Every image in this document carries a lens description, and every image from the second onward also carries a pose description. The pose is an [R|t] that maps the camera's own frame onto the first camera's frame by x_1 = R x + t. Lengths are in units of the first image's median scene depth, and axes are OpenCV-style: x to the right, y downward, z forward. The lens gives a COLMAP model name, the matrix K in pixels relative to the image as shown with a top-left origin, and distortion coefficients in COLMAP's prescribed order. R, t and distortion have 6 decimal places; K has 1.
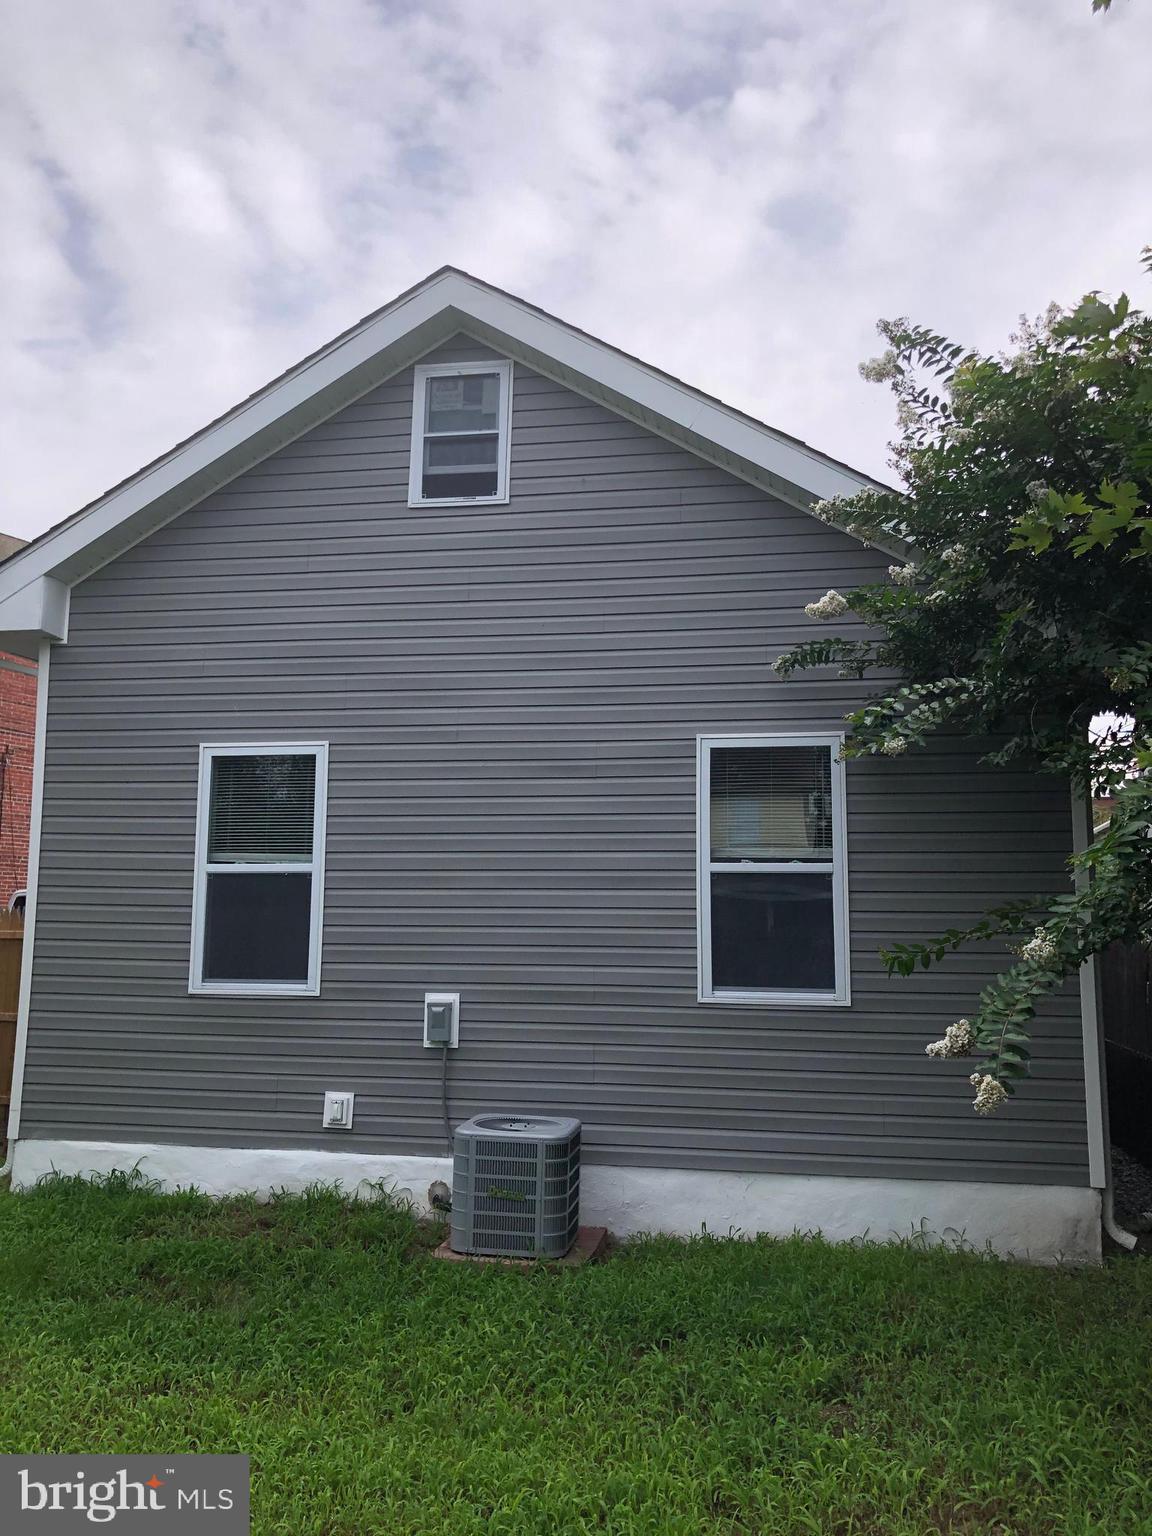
lens RADIAL K [[1250.7, 0, 583.8], [0, 1250.7, 762.0], [0, 0, 1]] dist [0.052692, -0.087931]
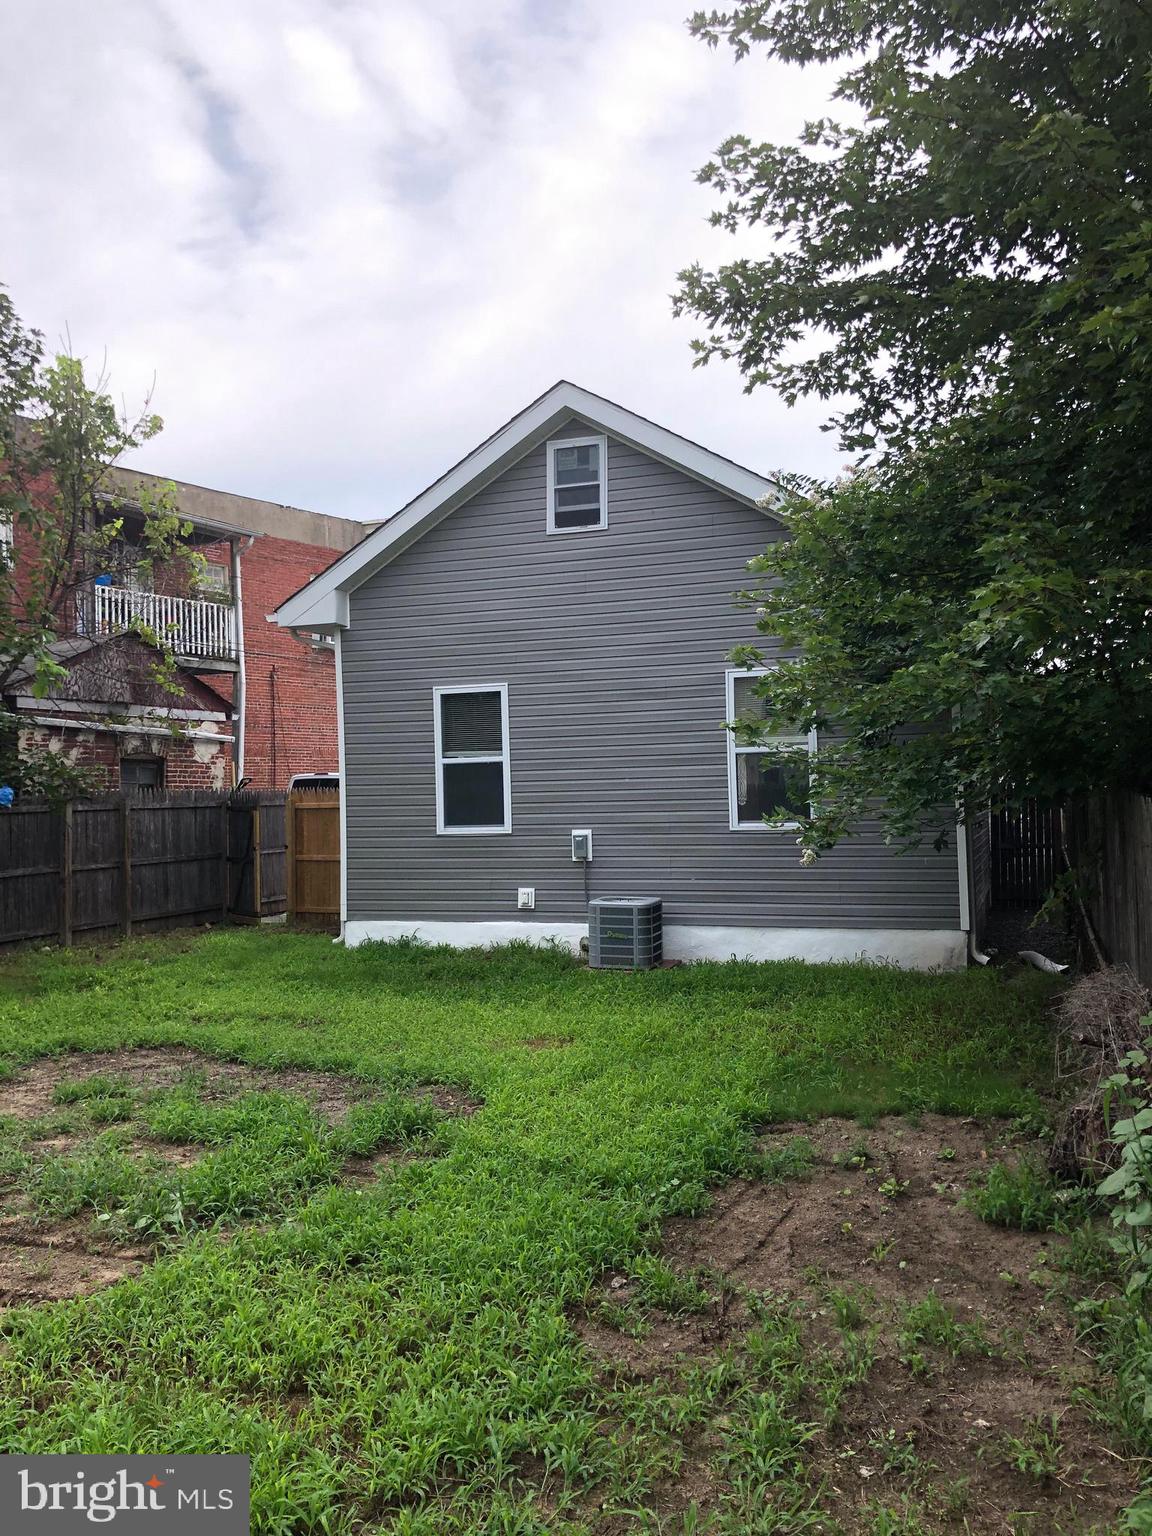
lens RADIAL K [[1250.7, 0, 565.4], [0, 1250.7, 766.8], [0, 0, 1]] dist [0.052692, -0.087931]
pose [[0.984635, -0.036982, -0.170666, 0.151762], [0.056359, 0.992318, 0.110128, -0.084601], [0.165282, -0.118055, 0.979155, -0.628092]]
